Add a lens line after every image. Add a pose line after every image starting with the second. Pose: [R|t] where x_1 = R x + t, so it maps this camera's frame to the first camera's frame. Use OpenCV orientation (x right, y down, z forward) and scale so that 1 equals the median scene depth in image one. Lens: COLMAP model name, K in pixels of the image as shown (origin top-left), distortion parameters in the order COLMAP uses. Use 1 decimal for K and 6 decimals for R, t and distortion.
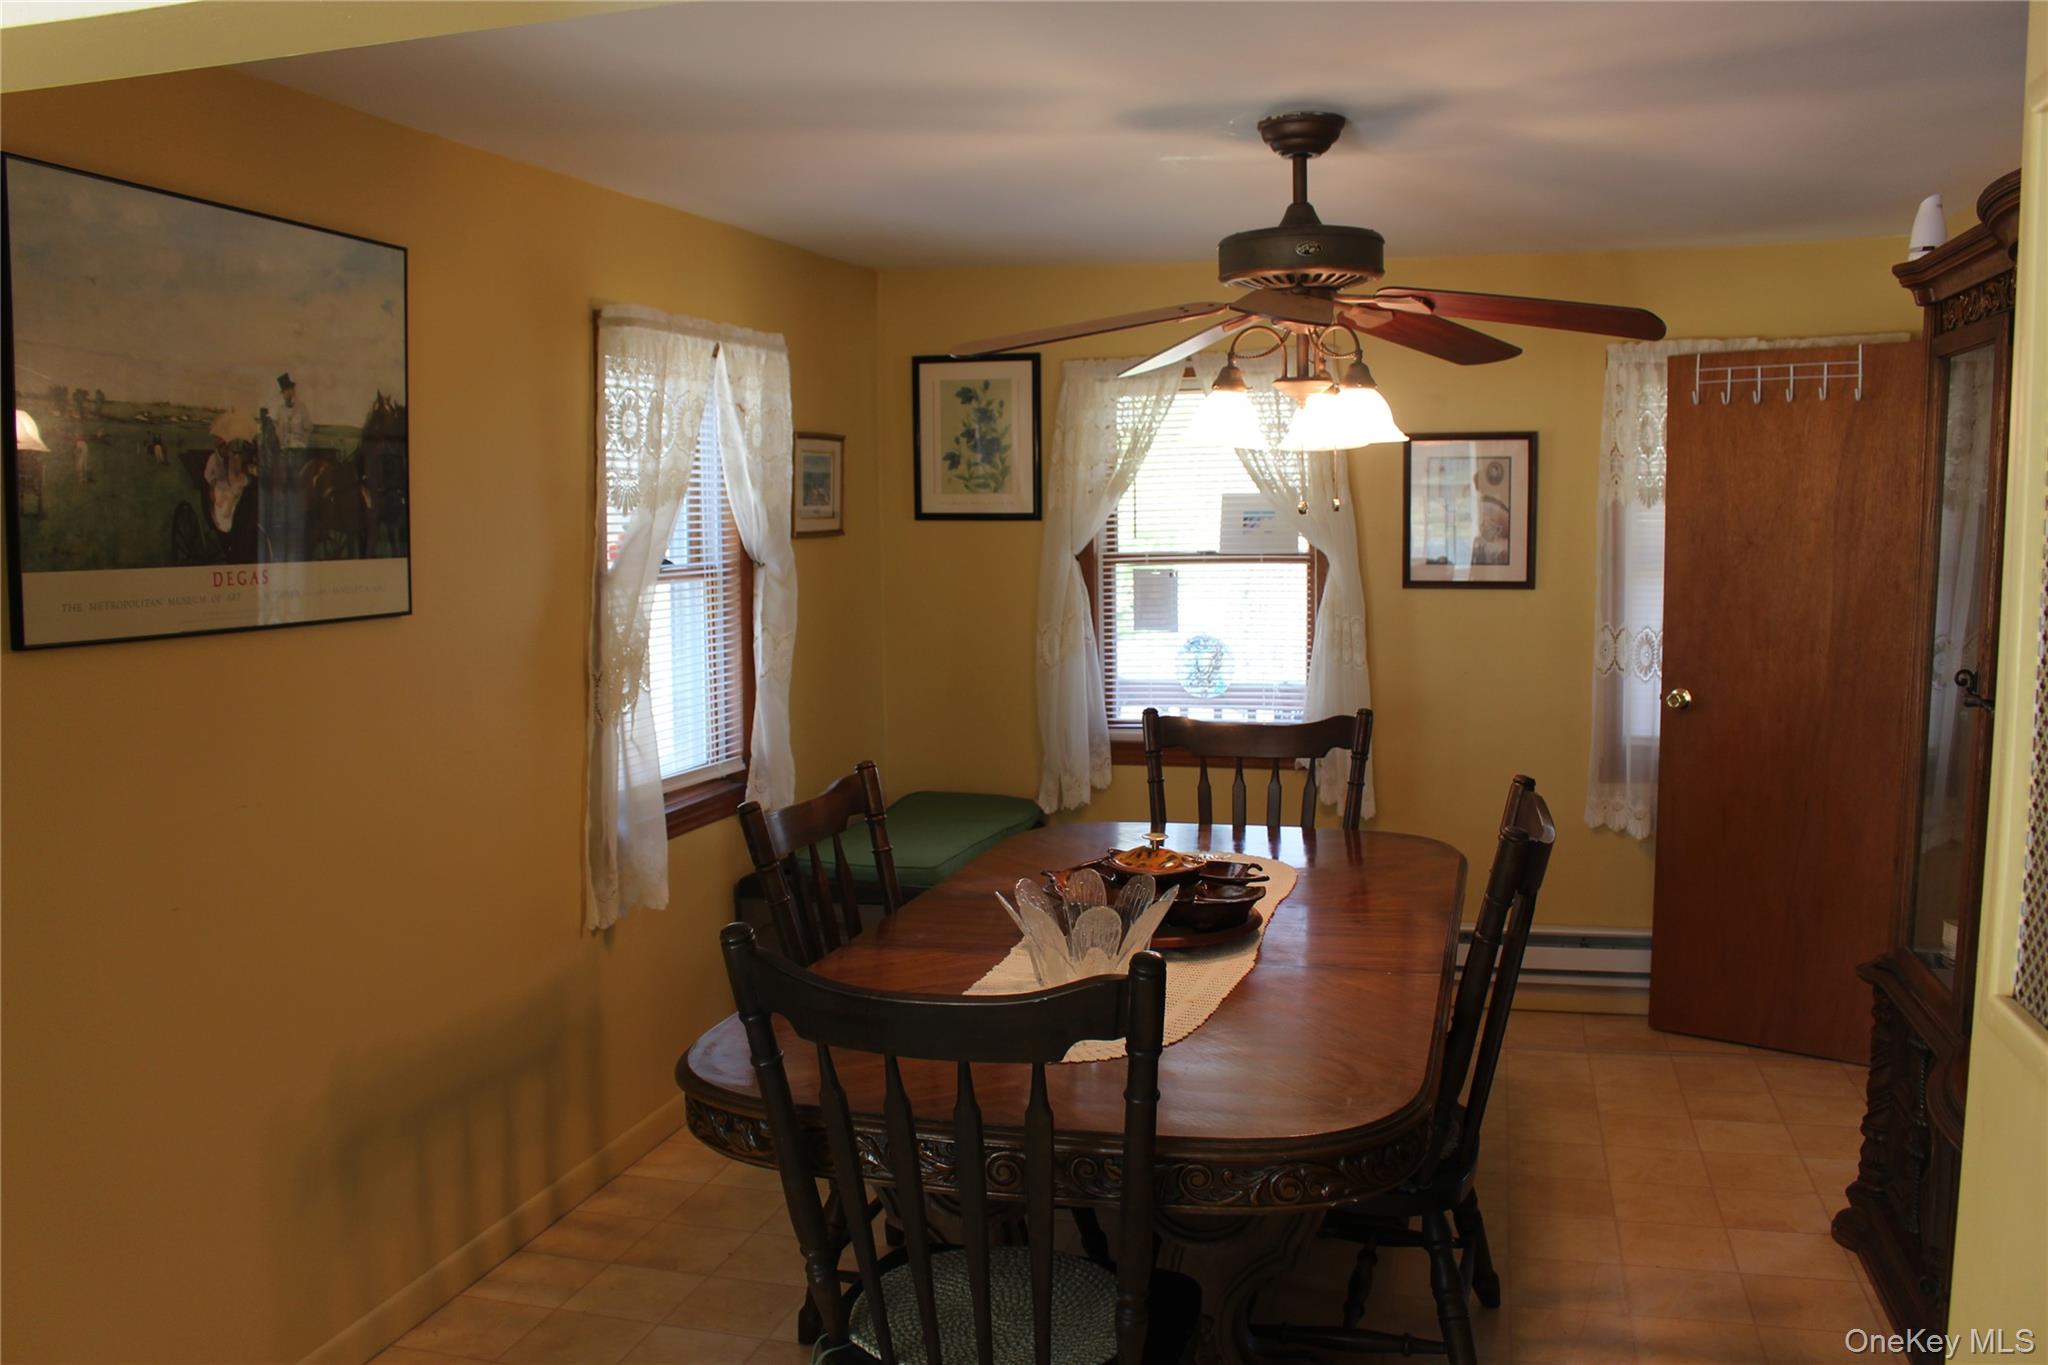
lens RADIAL K [[1701.1, 0, 1006.9], [0, 1701.1, 703.1], [0, 0, 1]] dist [-0.158994, 0.125891]
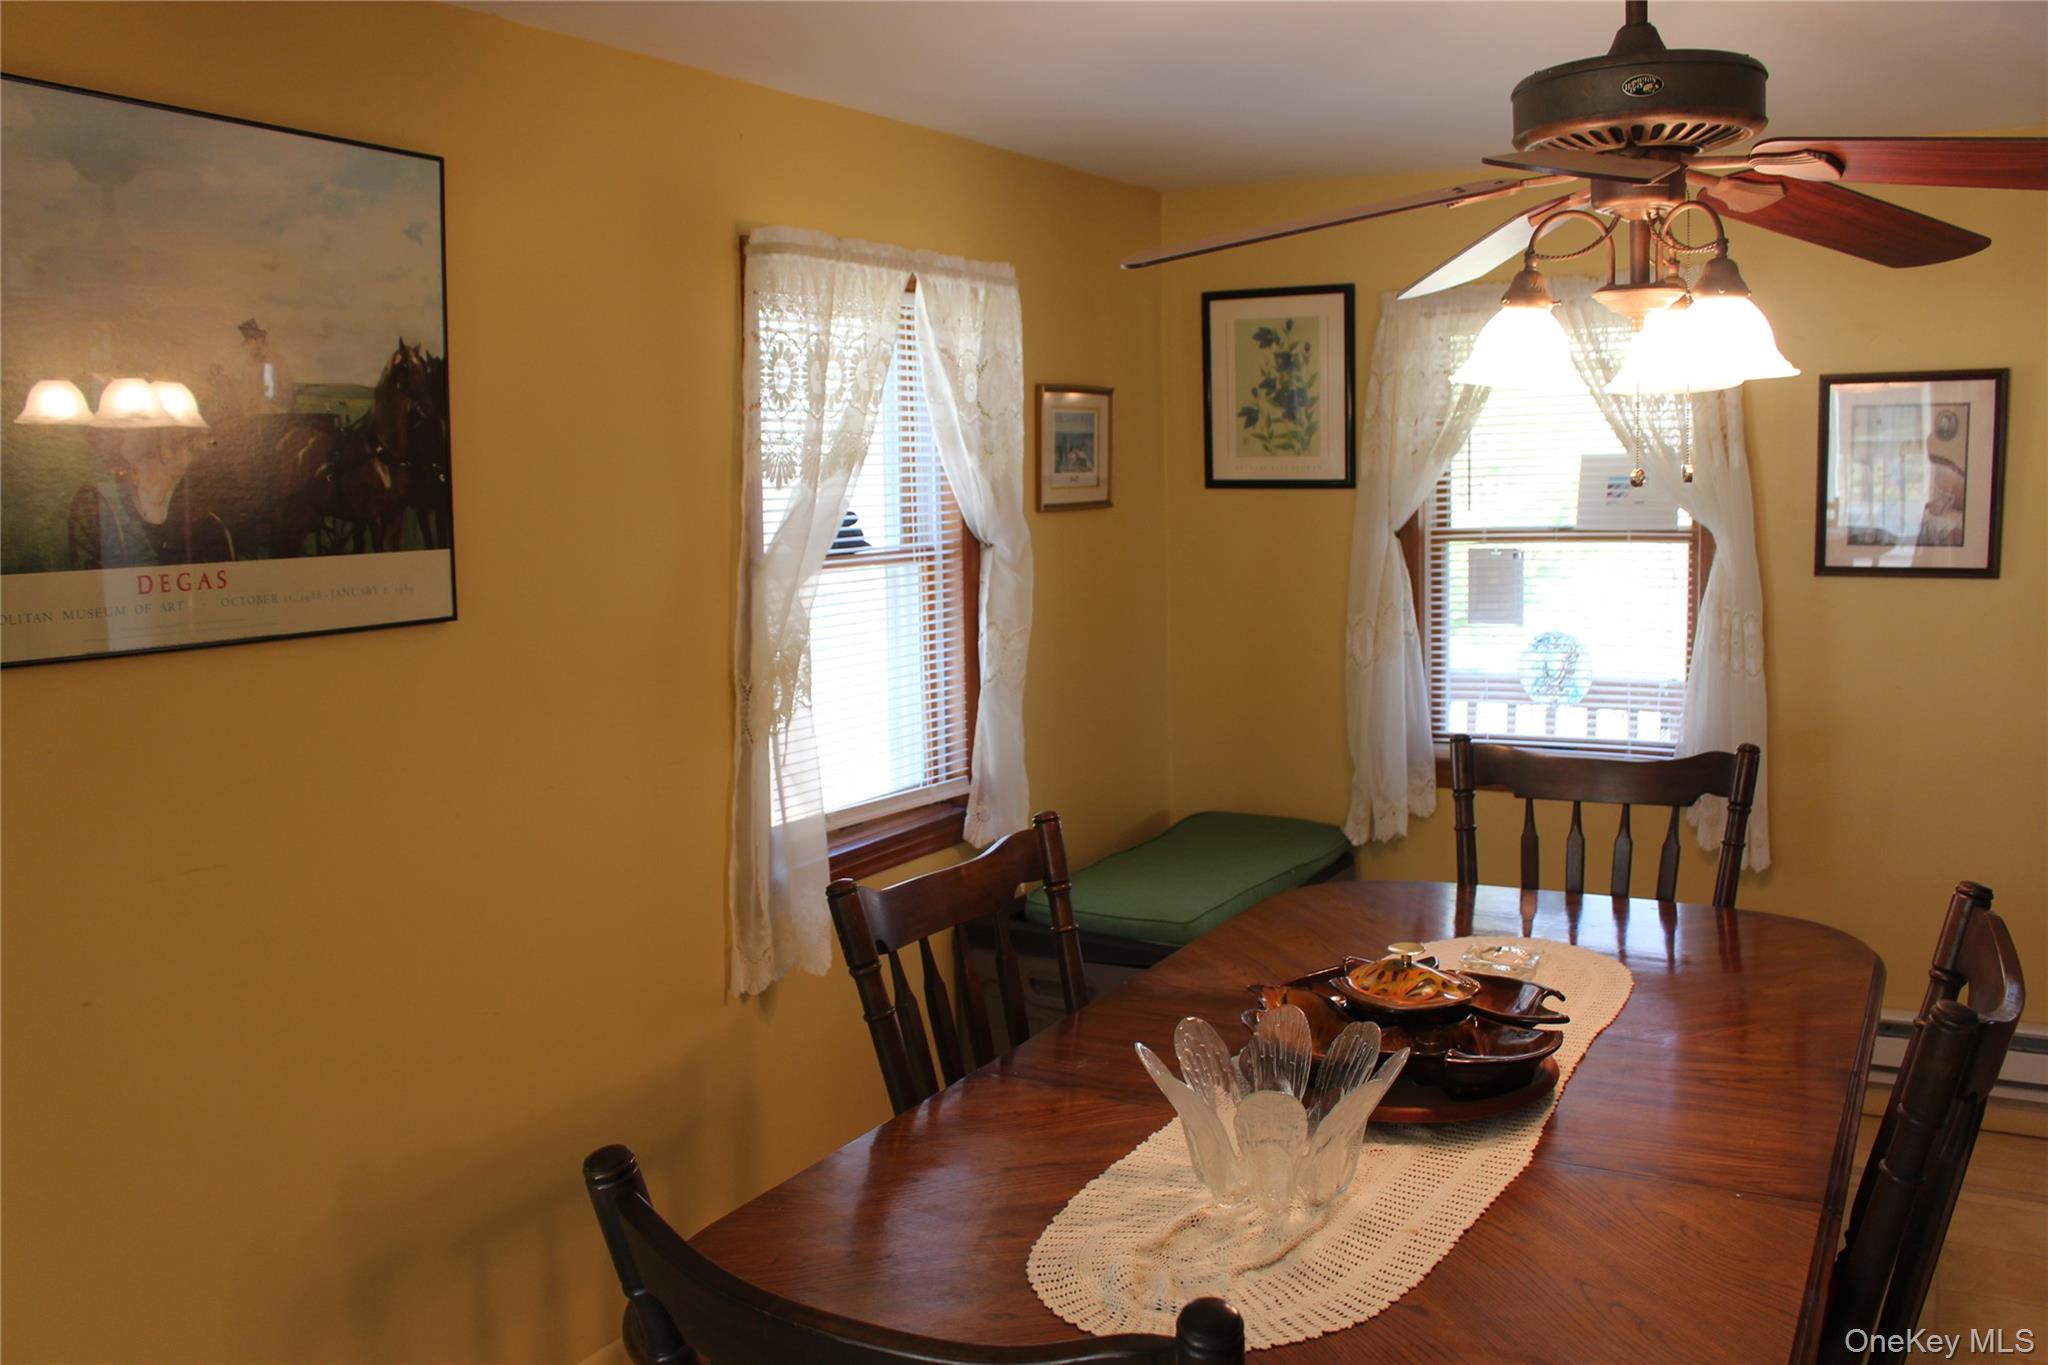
lens RADIAL K [[1701.1, 0, 1006.9], [0, 1701.1, 703.1], [0, 0, 1]] dist [-0.158994, 0.125891]
pose [[0.971601, 0.020190, -0.235764, 0.065289], [-0.014747, 0.999583, 0.024828, -0.027715], [0.236167, -0.020646, 0.971493, 0.212746]]
